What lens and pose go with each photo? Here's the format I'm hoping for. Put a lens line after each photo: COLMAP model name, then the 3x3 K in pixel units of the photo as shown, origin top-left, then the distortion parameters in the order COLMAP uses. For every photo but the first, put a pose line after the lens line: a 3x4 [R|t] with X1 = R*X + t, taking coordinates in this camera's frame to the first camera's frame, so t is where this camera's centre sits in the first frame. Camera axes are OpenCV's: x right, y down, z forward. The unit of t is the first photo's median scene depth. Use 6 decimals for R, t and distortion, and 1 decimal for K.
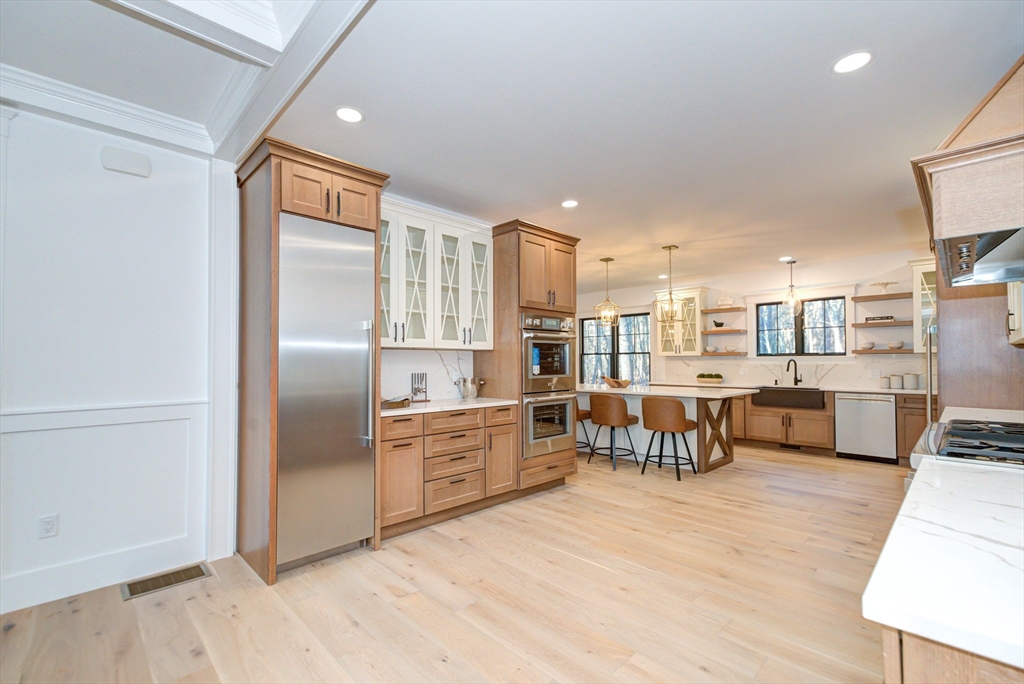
lens RADIAL K [[445.7, 0, 494.6], [0, 445.7, 354.8], [0, 0, 1]] dist [0.005866, -0.001962]
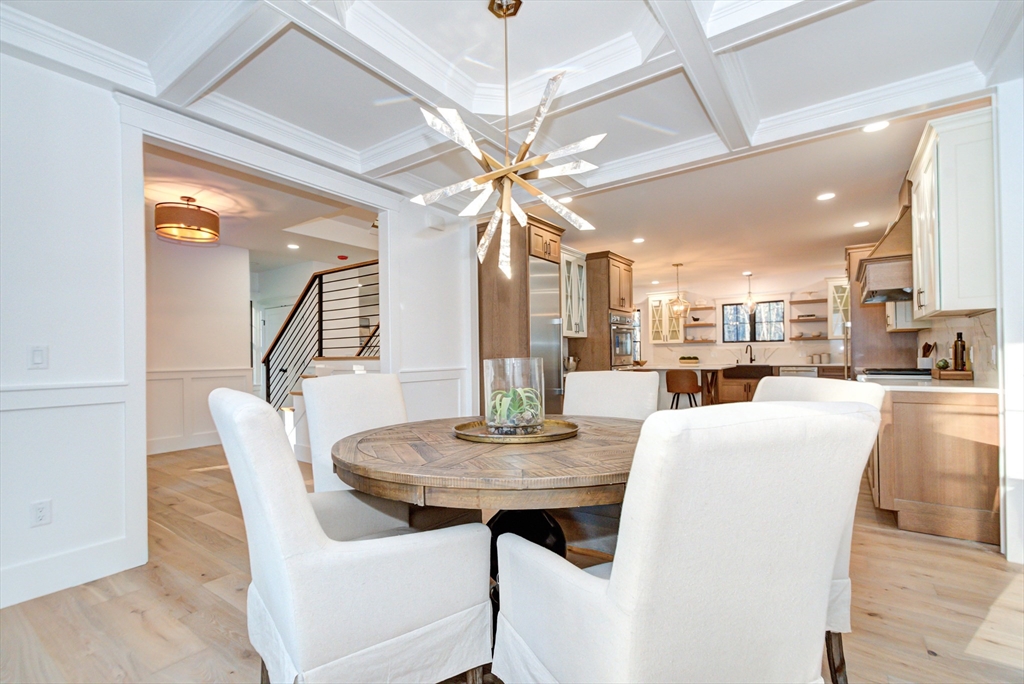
lens RADIAL K [[445.7, 0, 503.7], [0, 445.7, 354.2], [0, 0, 1]] dist [0.005866, -0.001962]
pose [[0.986804, -0.009718, 0.161627, -0.355476], [0.007231, 0.999846, 0.015969, 0.013461], [-0.161758, -0.014590, 0.986723, -0.285514]]
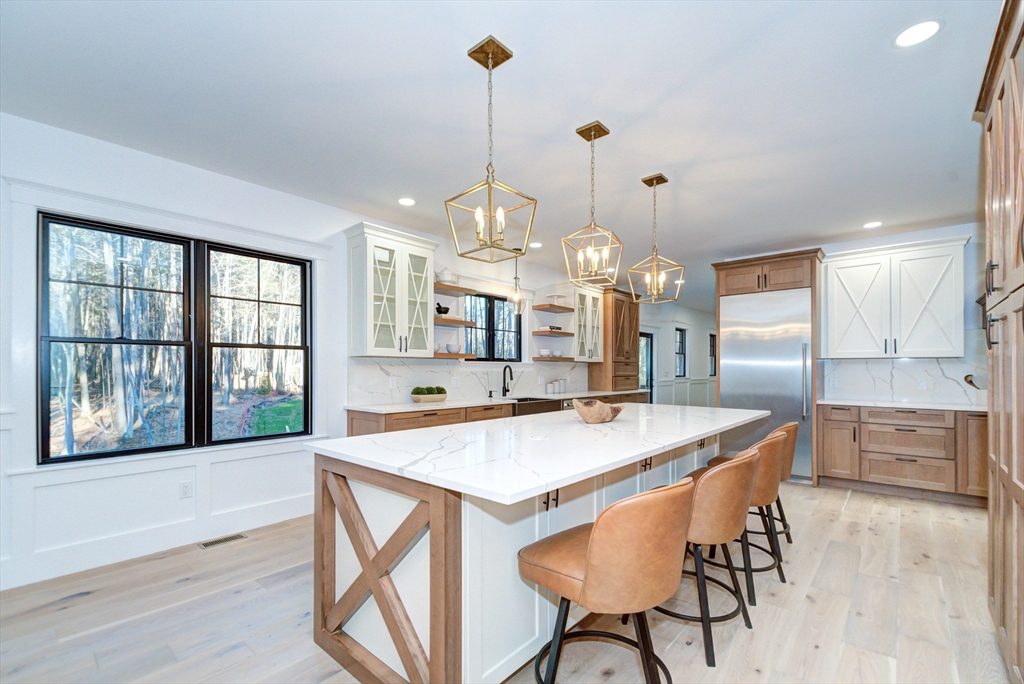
lens RADIAL K [[445.7, 0, 501.0], [0, 445.7, 369.9], [0, 0, 1]] dist [0.005866, -0.001962]
pose [[-0.087444, -0.001141, 0.996169, -0.186078], [-0.019763, 0.999805, -0.000590, 0.021713], [-0.995973, -0.019739, -0.087449, 1.217316]]
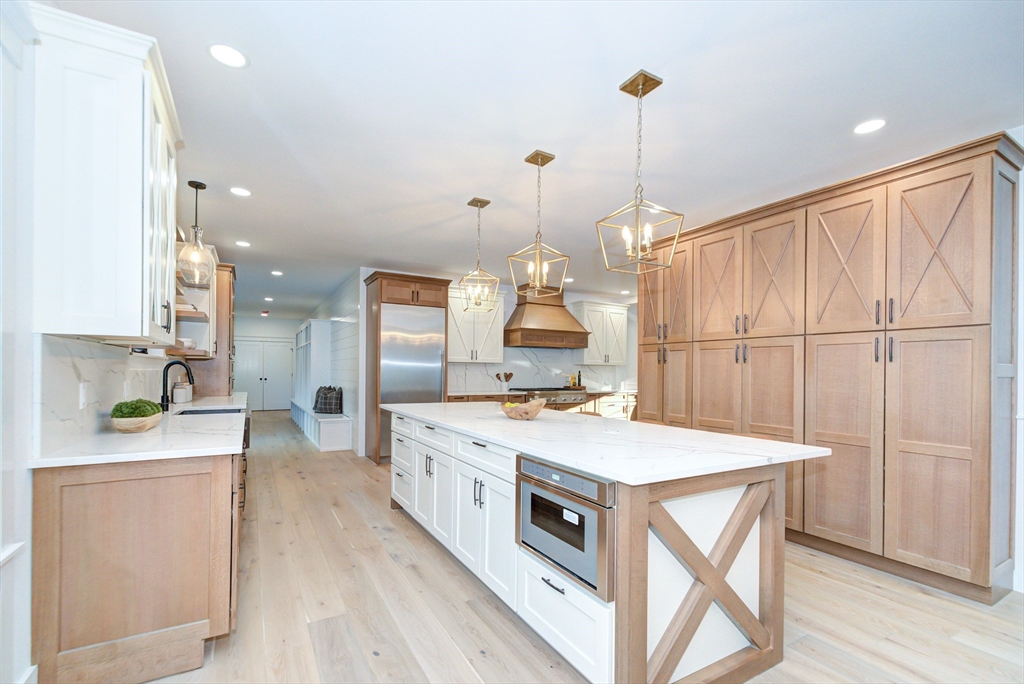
lens RADIAL K [[445.7, 0, 506.1], [0, 445.7, 368.8], [0, 0, 1]] dist [0.005866, -0.001962]
pose [[-0.975021, -0.008149, 0.221962, 0.194732], [-0.013195, 0.999687, -0.021262, 0.027676], [-0.221719, -0.023660, -0.974824, 1.601334]]
